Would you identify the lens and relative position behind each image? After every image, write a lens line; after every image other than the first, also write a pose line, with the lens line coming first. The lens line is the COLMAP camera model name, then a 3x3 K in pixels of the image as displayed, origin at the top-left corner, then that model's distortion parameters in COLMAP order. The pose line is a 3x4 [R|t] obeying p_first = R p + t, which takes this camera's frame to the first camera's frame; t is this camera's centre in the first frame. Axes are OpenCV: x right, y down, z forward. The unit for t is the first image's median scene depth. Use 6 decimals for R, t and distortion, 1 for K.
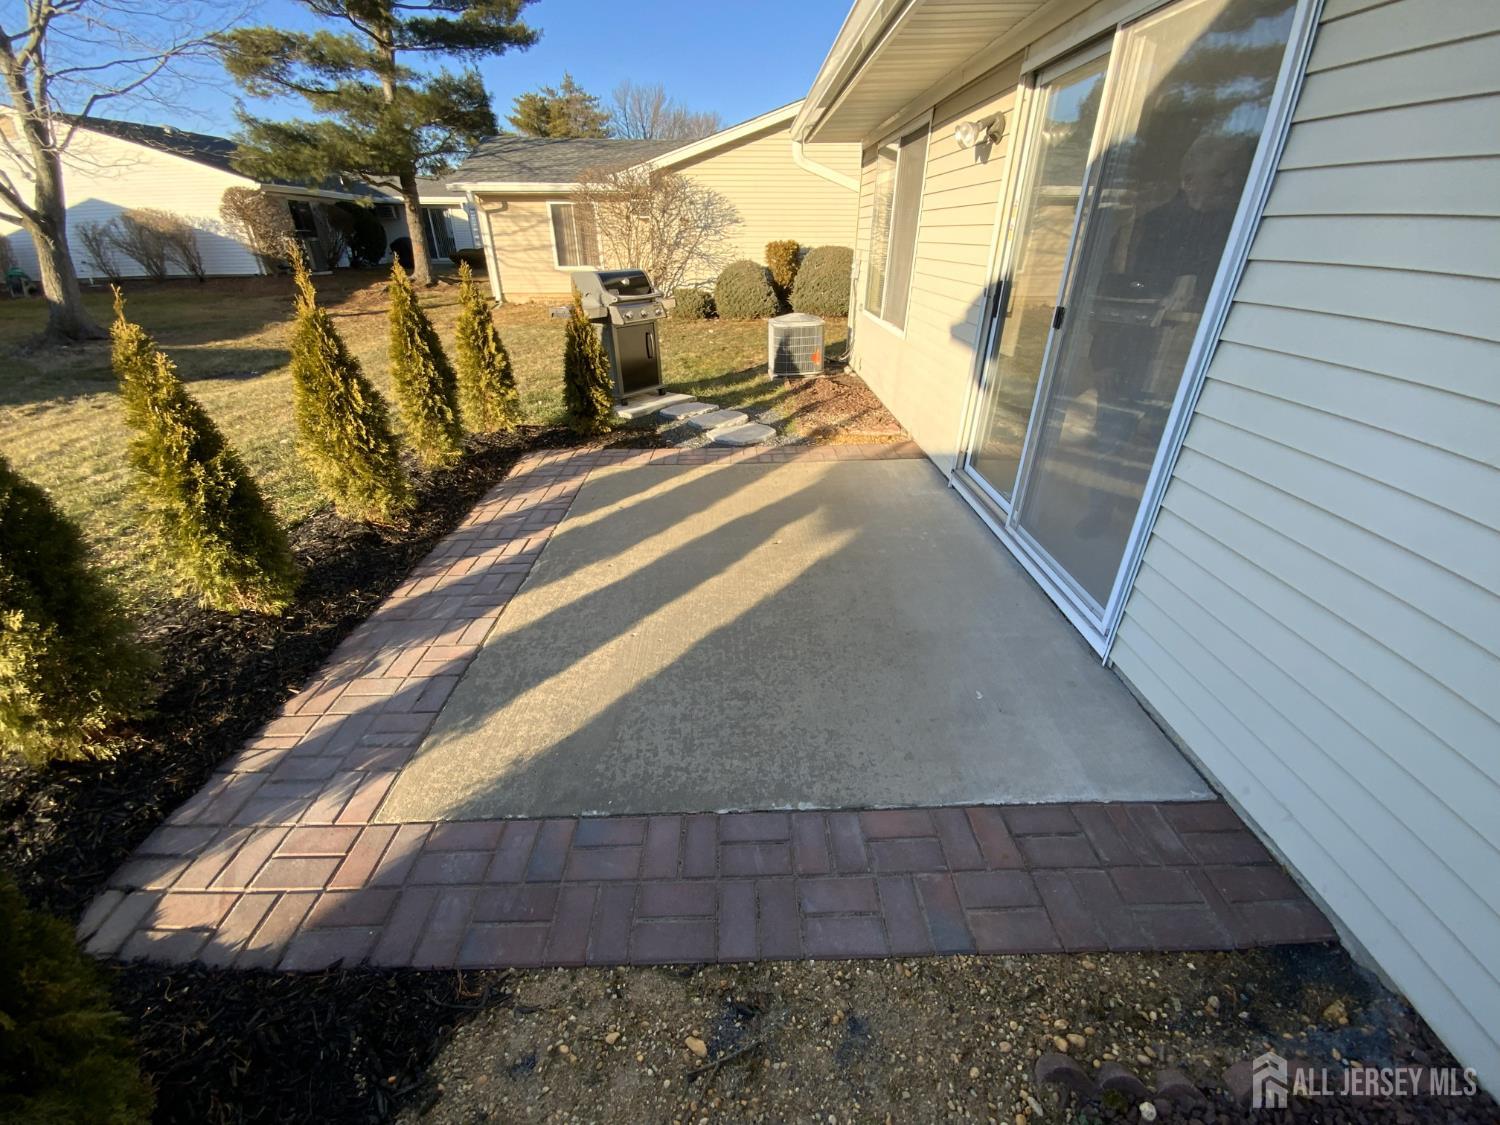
lens RADIAL K [[605.5, 0, 750.0], [0, 605.5, 562.5], [0, 0, 1]] dist [0.025513, -0.023375]
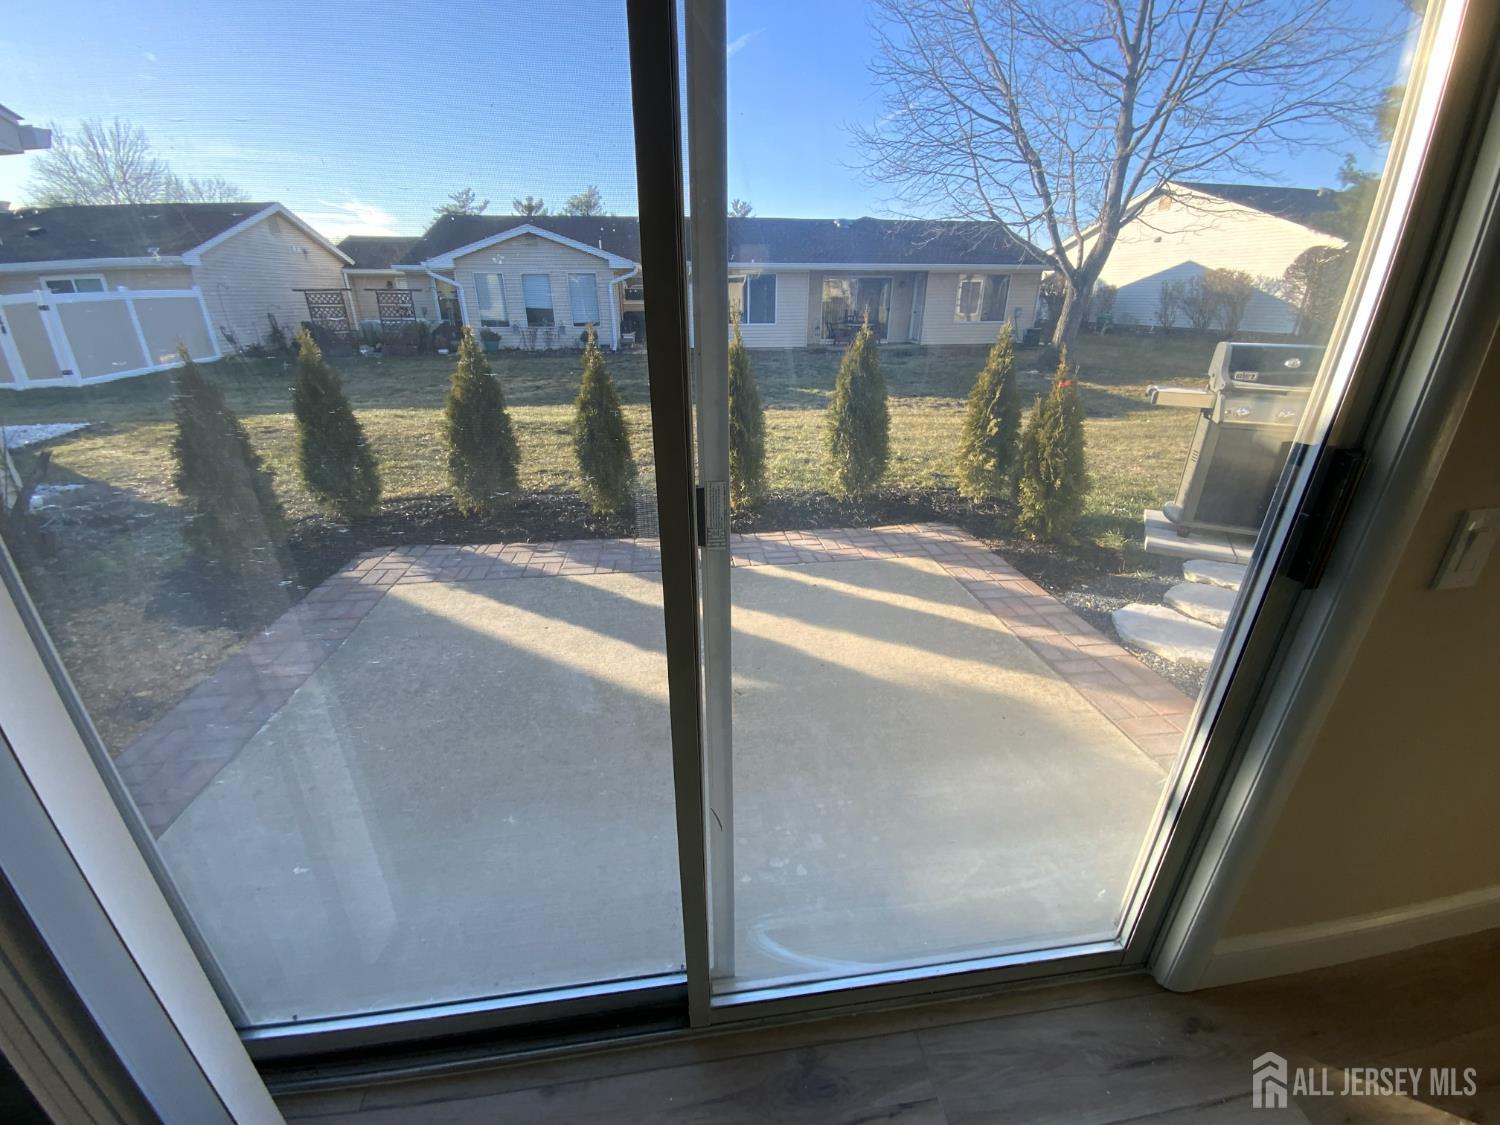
lens RADIAL K [[605.5, 0, 750.0], [0, 605.5, 562.5], [0, 0, 1]] dist [0.025513, -0.023375]
pose [[0.142410, 0.400614, -0.905112, 0.715629], [-0.469157, 0.832506, 0.294660, -0.410472], [0.871557, 0.382677, 0.306508, 0.733633]]
